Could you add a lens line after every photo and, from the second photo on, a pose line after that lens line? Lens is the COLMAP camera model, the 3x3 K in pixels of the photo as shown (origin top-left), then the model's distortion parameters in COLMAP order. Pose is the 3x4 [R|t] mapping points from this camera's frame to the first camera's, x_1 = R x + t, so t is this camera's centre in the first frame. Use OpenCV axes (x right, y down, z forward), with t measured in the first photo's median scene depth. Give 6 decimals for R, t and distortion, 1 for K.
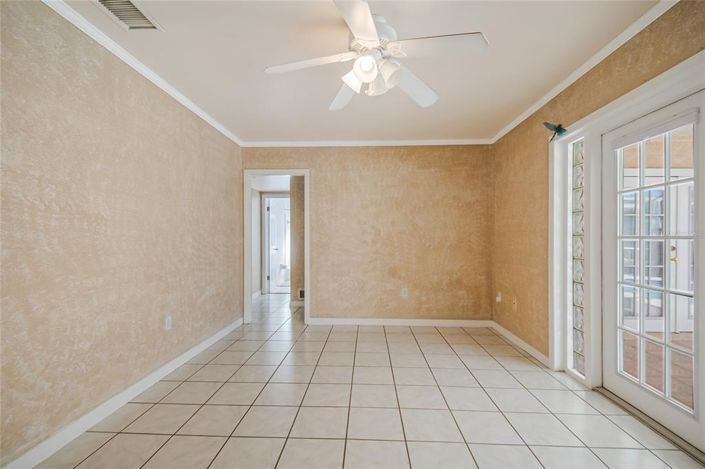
lens RADIAL K [[311.8, 0, 366.0], [0, 311.8, 241.0], [0, 0, 1]] dist [-0.002619, -0.008085]
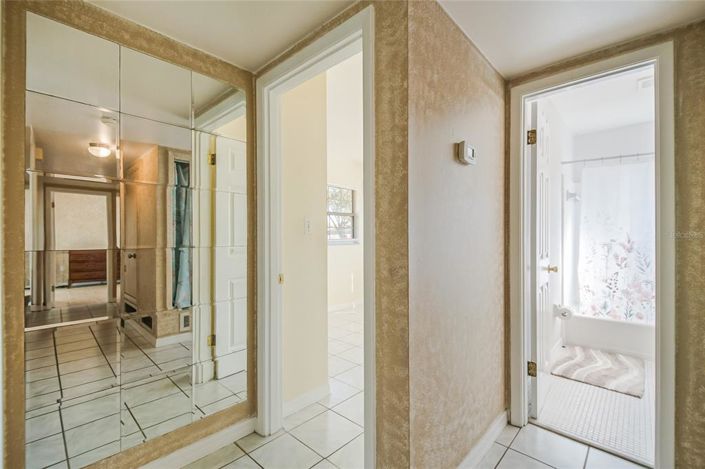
lens RADIAL K [[311.8, 0, 348.8], [0, 311.8, 232.3], [0, 0, 1]] dist [-0.002619, -0.008085]
pose [[0.743653, 0.002767, -0.668560, -0.245872], [-0.005541, 0.999983, -0.002024, -0.009982], [0.668543, 0.005209, 0.743655, 0.663728]]
